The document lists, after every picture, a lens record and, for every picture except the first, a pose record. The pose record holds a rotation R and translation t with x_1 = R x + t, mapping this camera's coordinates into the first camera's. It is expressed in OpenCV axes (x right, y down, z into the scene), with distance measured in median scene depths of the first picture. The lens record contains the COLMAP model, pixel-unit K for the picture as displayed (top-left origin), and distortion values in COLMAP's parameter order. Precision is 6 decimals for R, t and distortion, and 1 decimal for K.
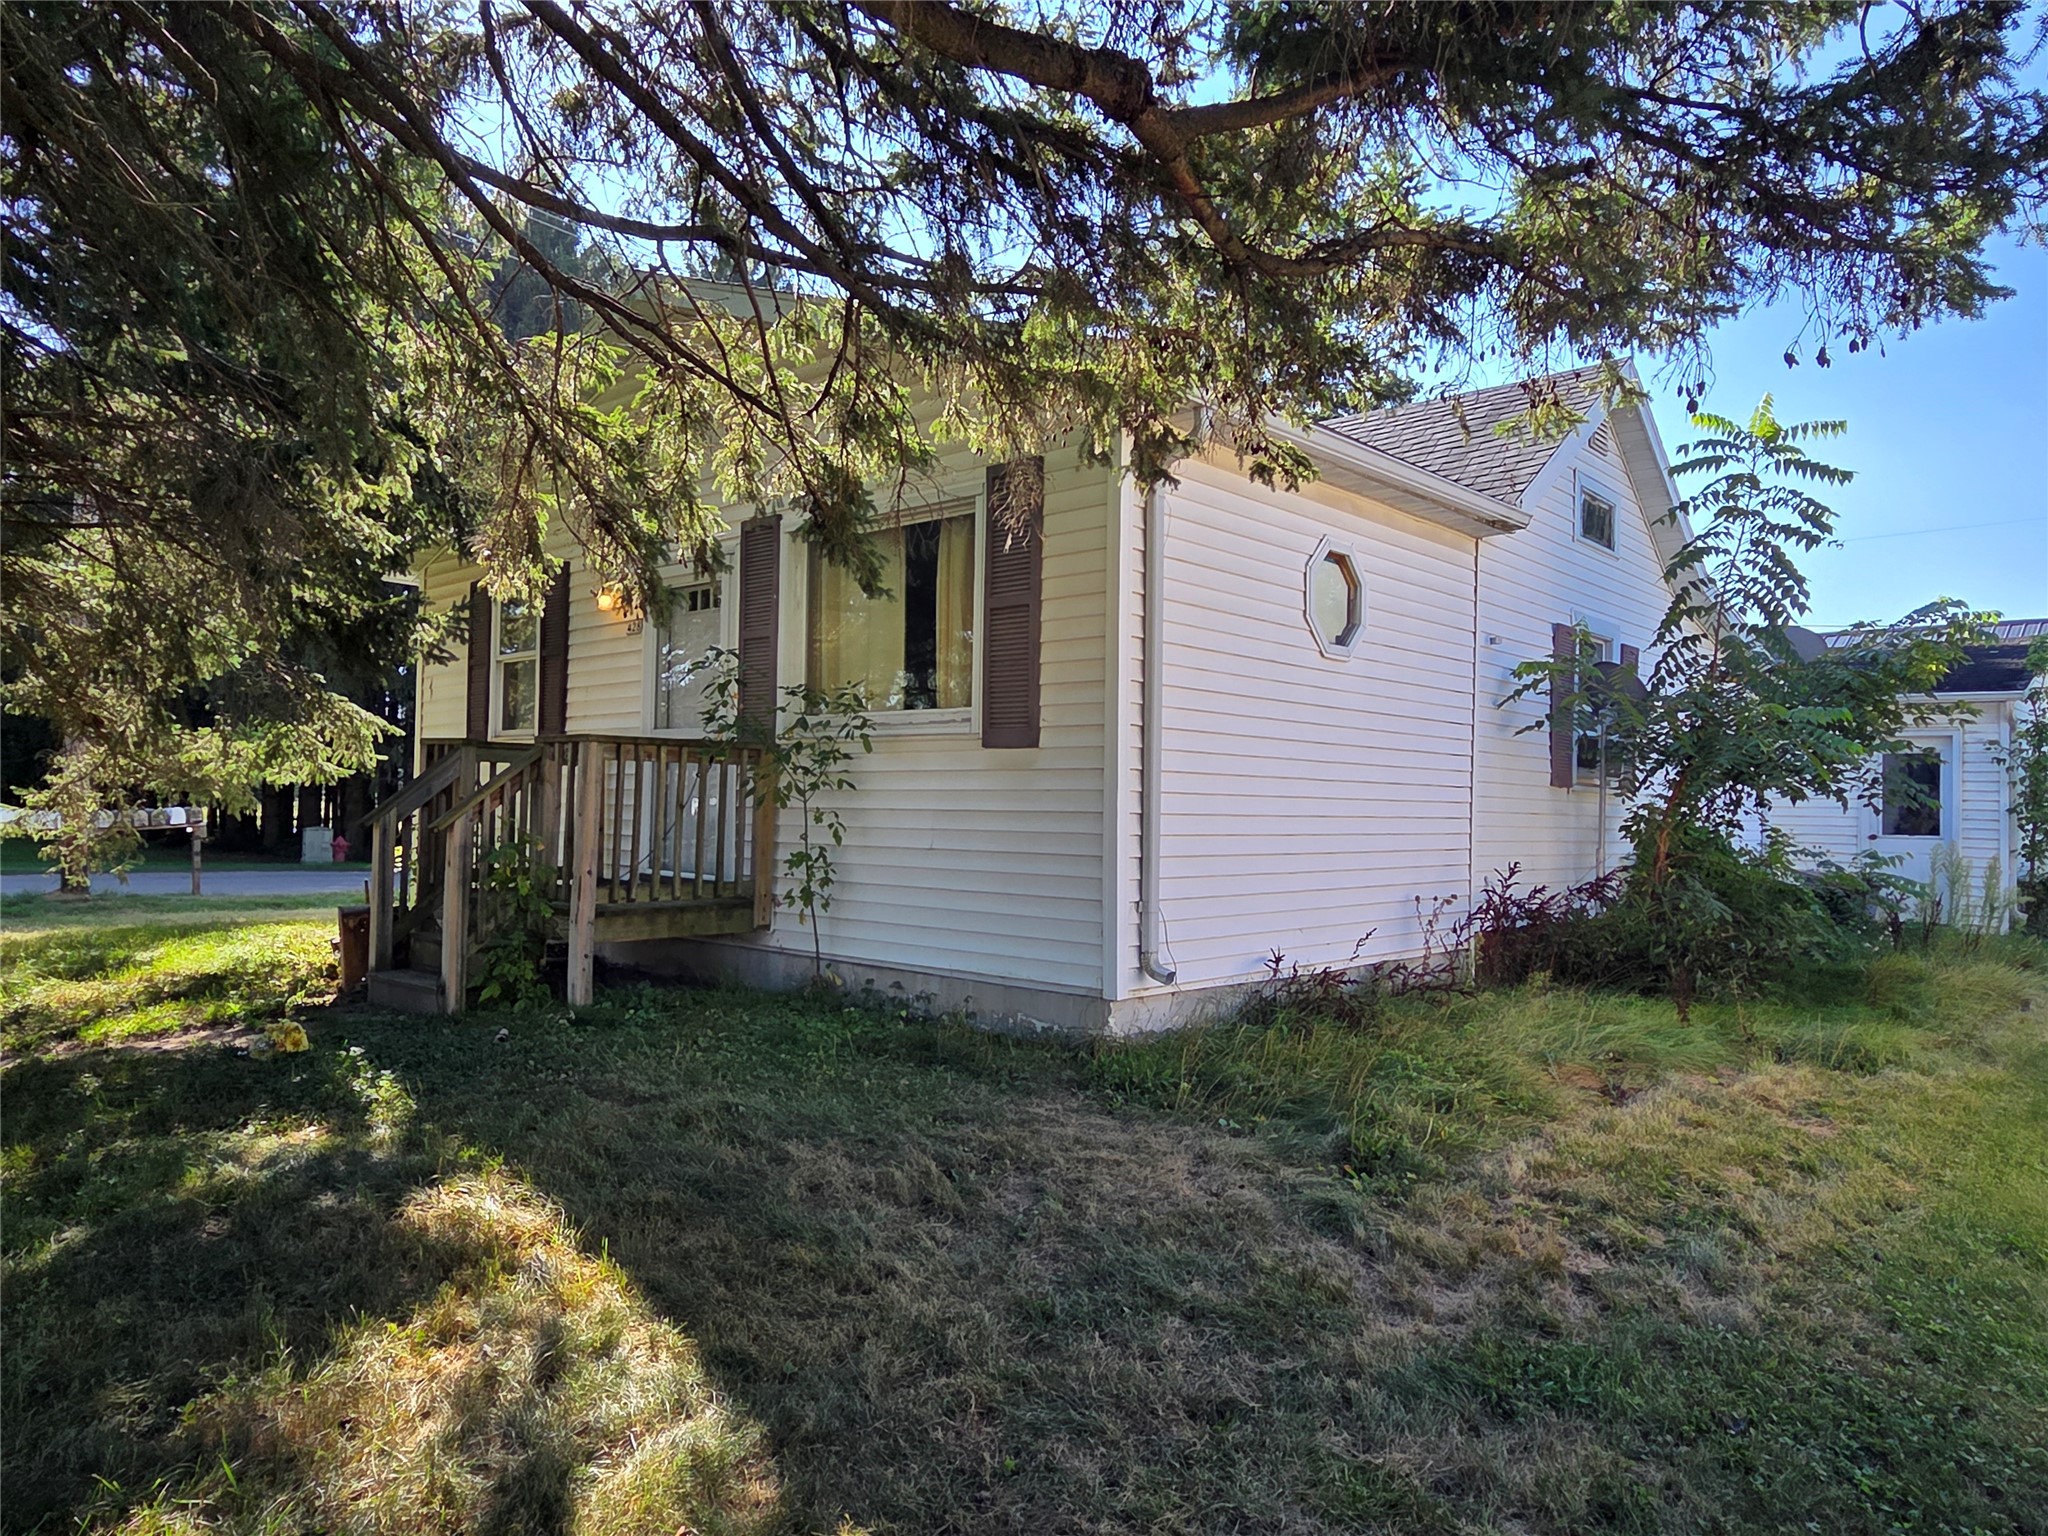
lens RADIAL K [[1336.9, 0, 1030.4], [0, 1336.9, 778.1], [0, 0, 1]] dist [0.007187, -0.005921]
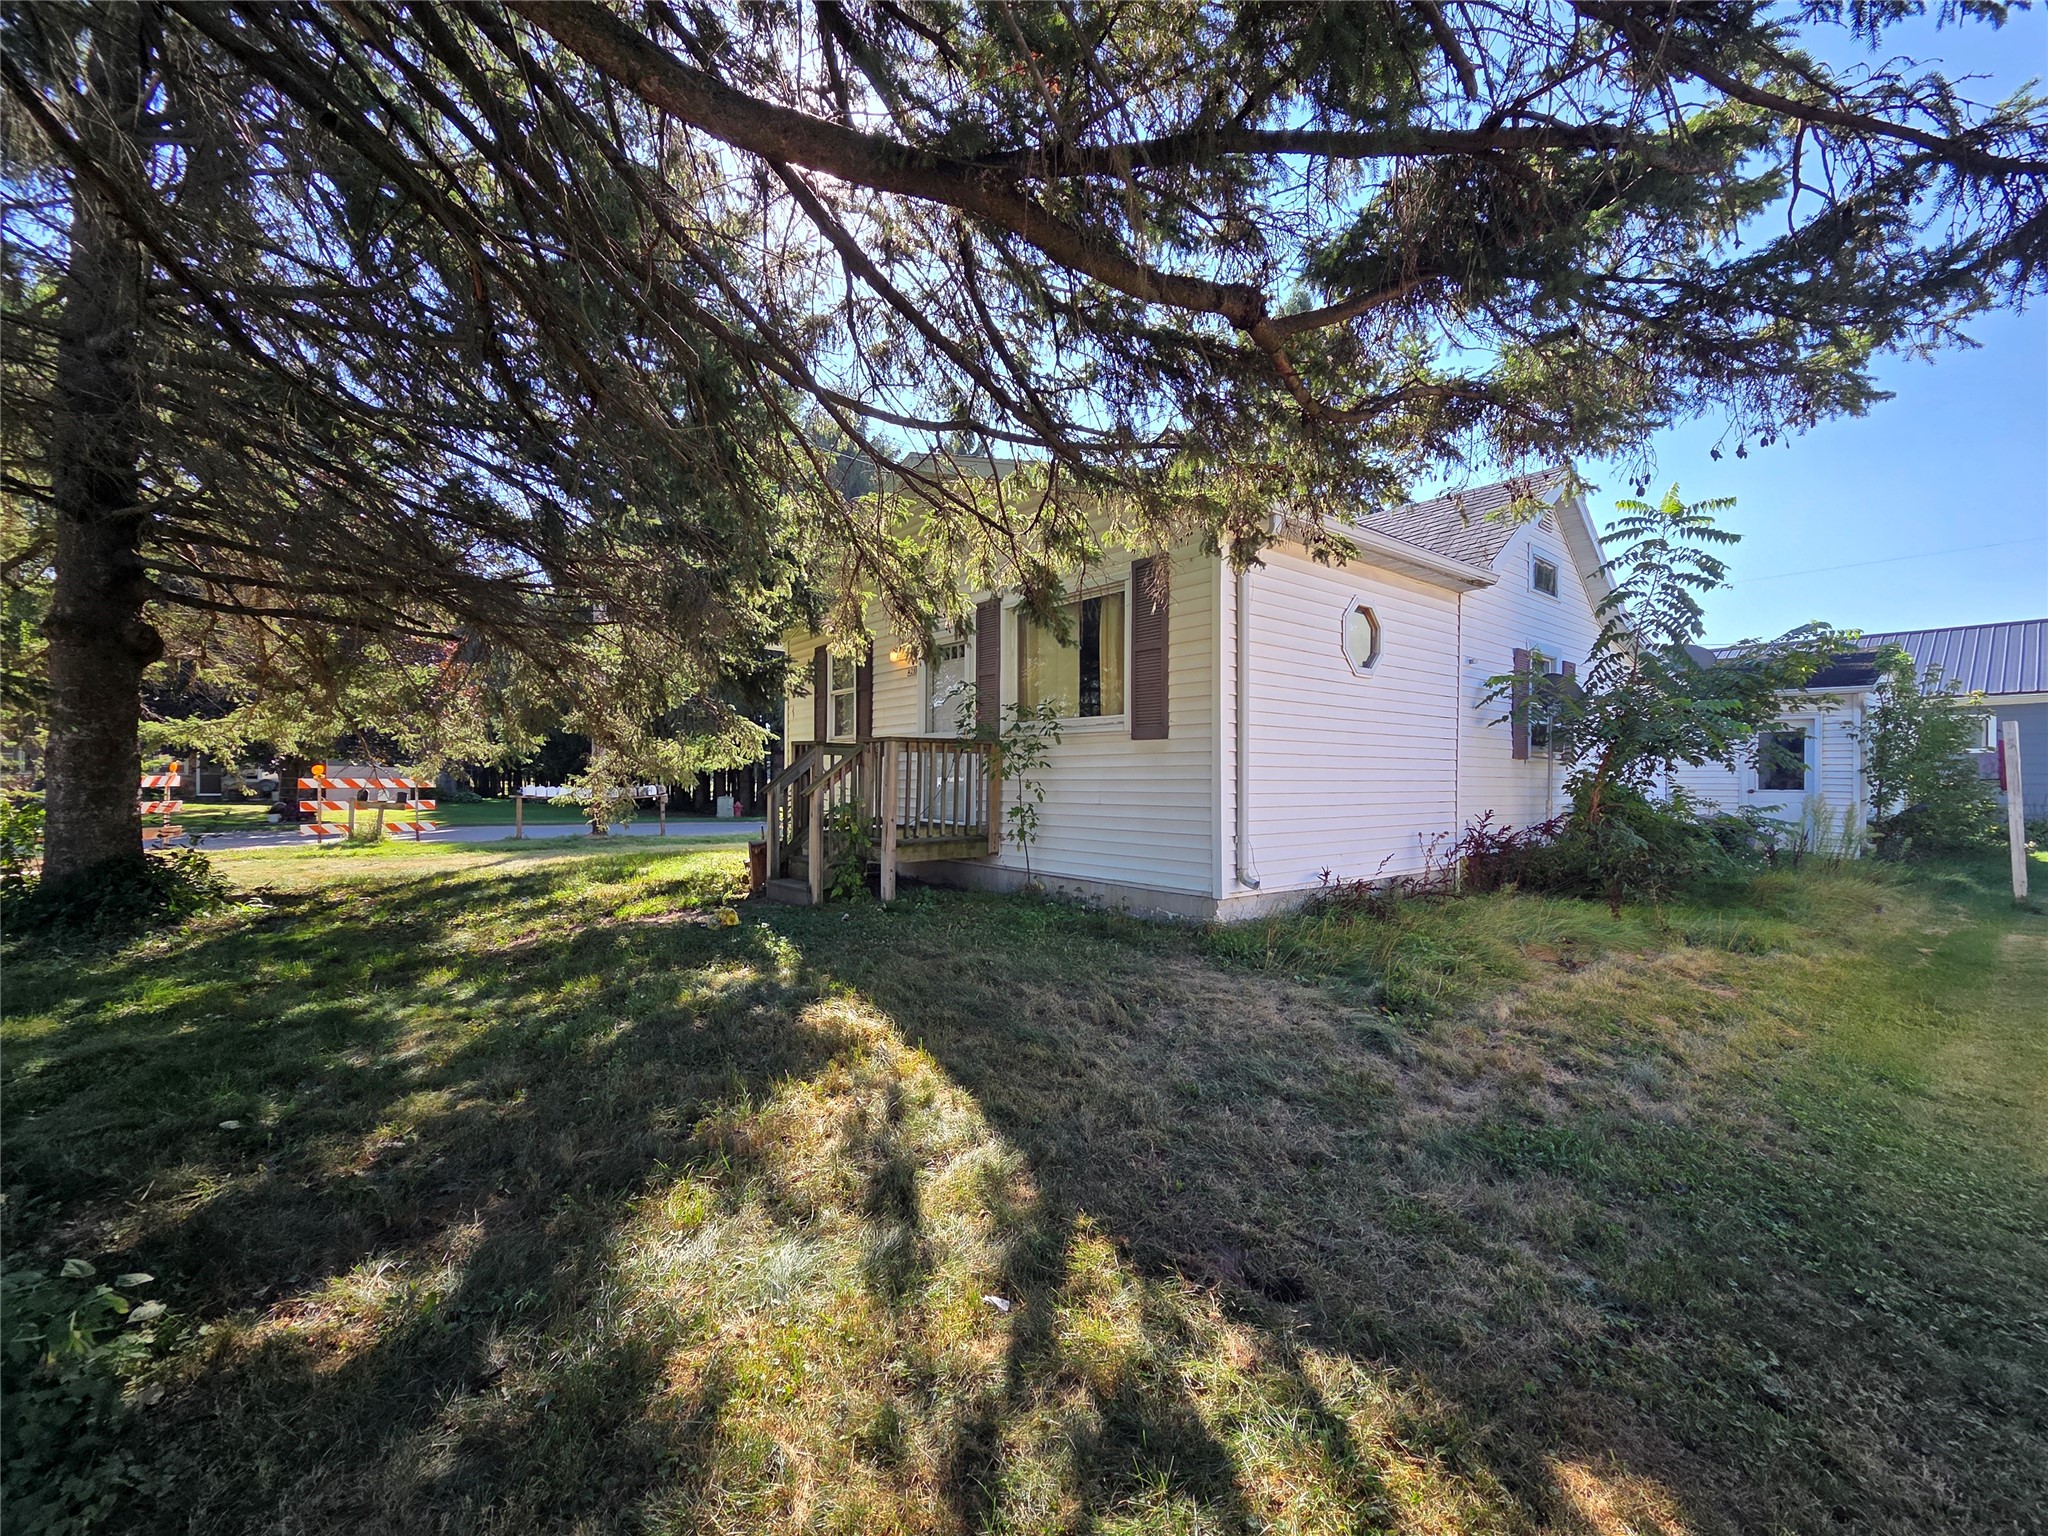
lens RADIAL K [[840.0, 0, 1016.6], [0, 840.0, 779.5], [0, 0, 1]] dist [0.000384, 0.000148]
pose [[0.988460, -0.013233, -0.150903, -0.026680], [0.016394, 0.999671, 0.019722, 0.002999], [0.150592, -0.021968, 0.988352, -0.005370]]
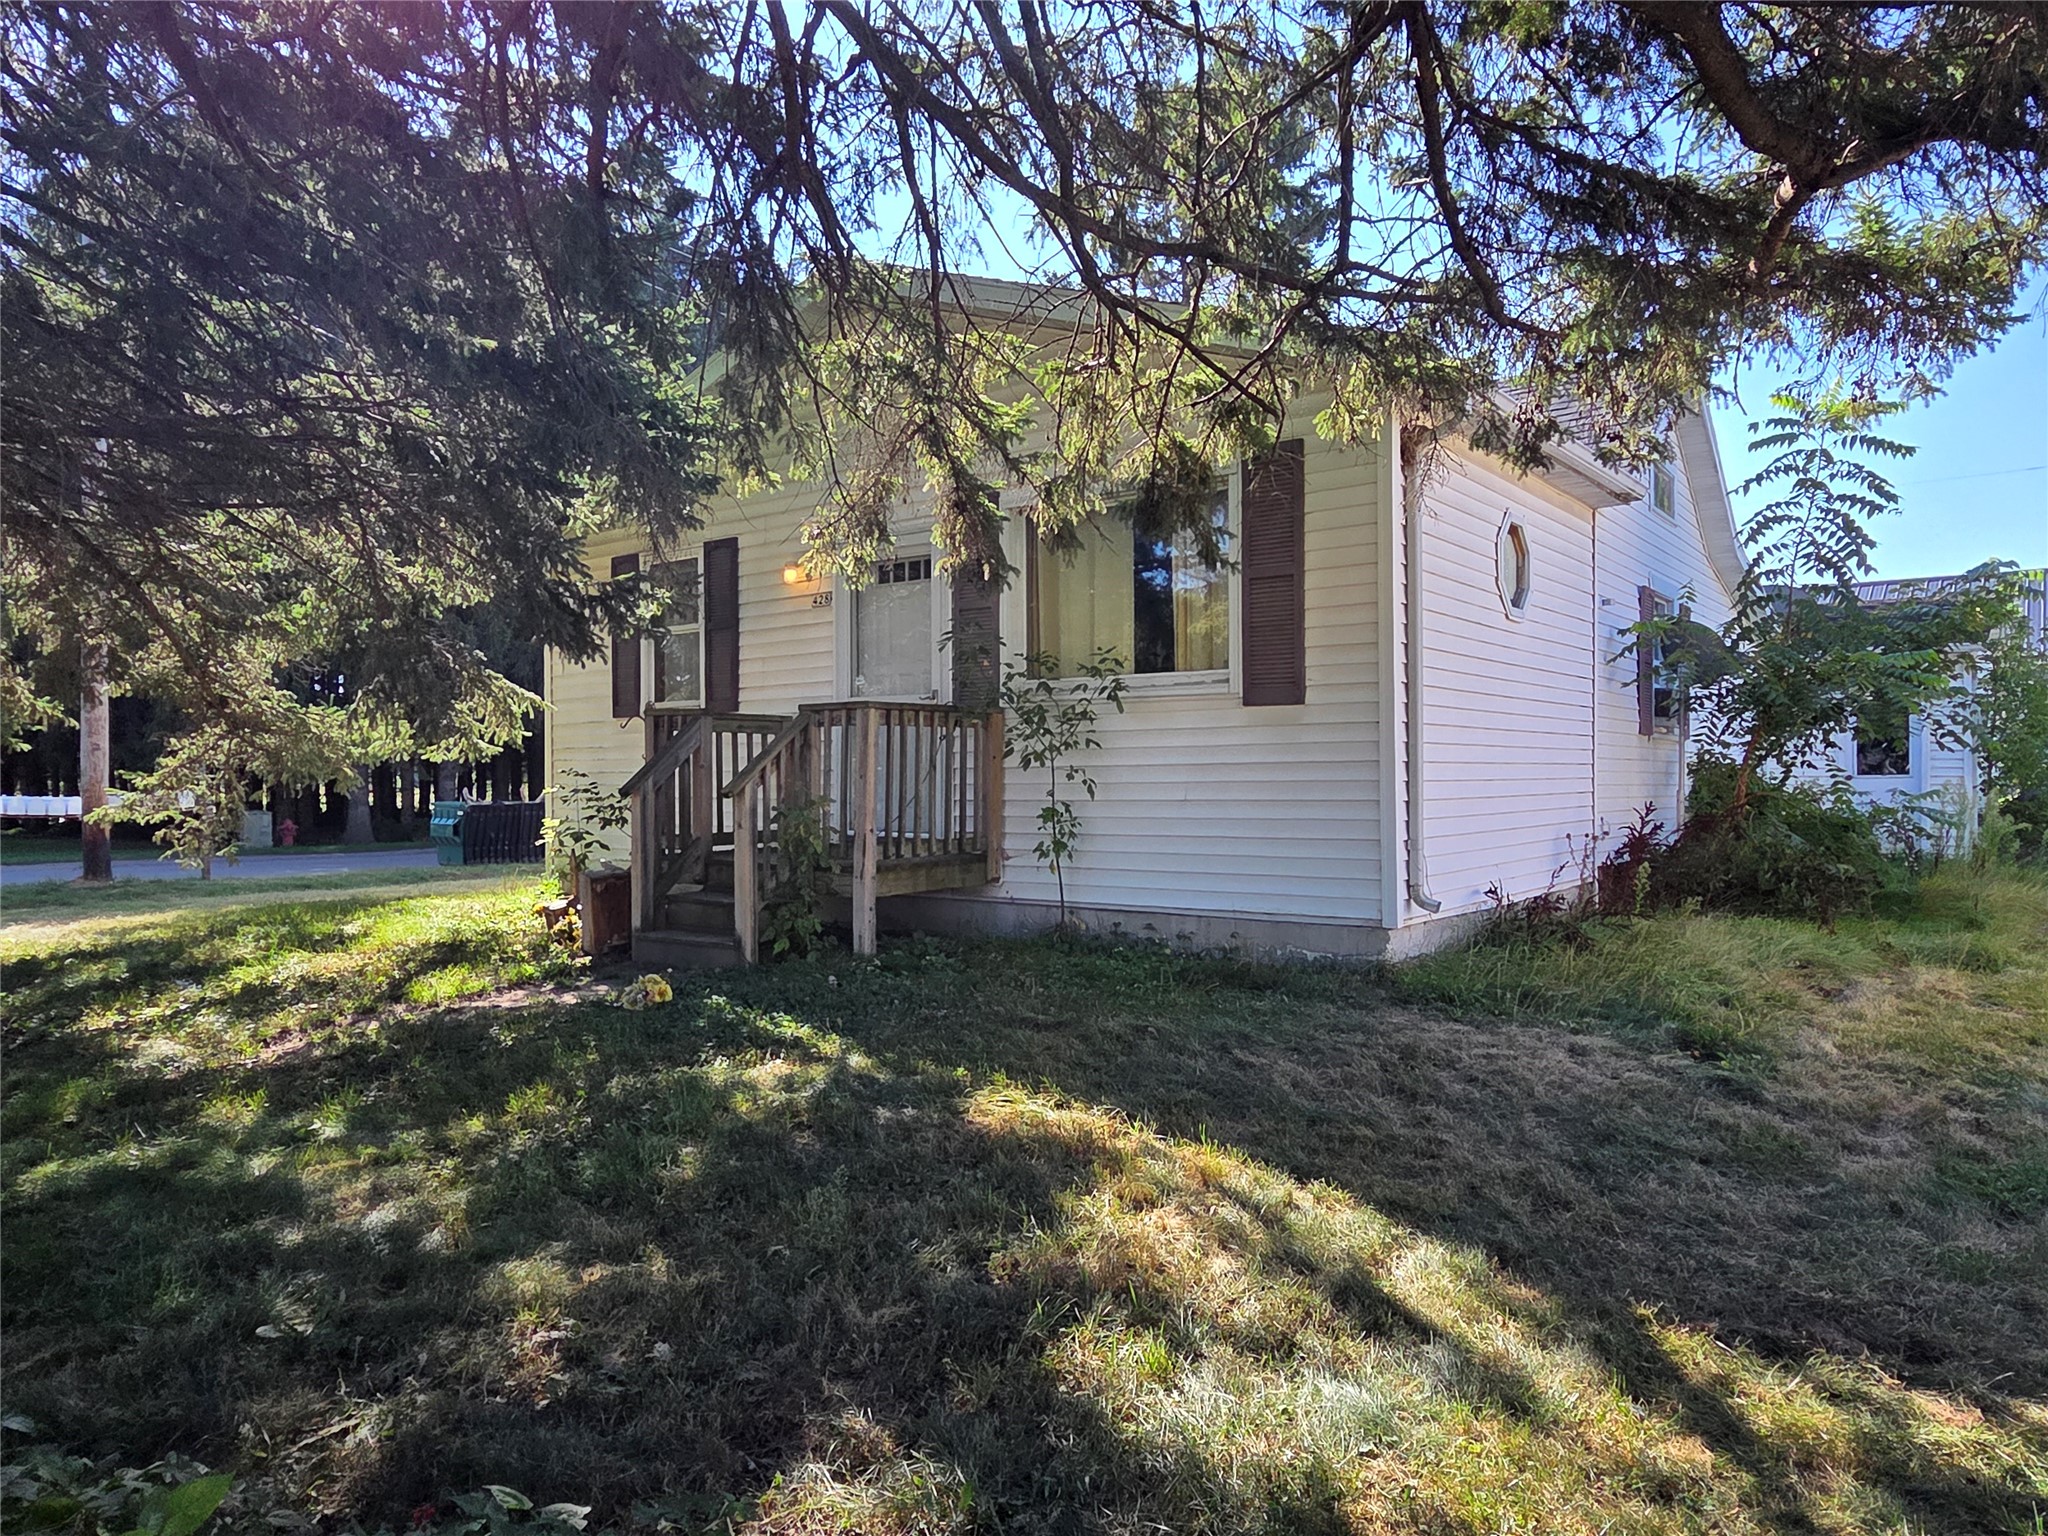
lens RADIAL K [[1336.9, 0, 1030.4], [0, 1336.9, 778.1], [0, 0, 1]] dist [0.007187, -0.005921]
pose [[0.995804, -0.024601, 0.088140, -0.398108], [0.022544, 0.999452, 0.024251, 0.007489], [-0.088689, -0.022162, 0.995813, -0.099994]]
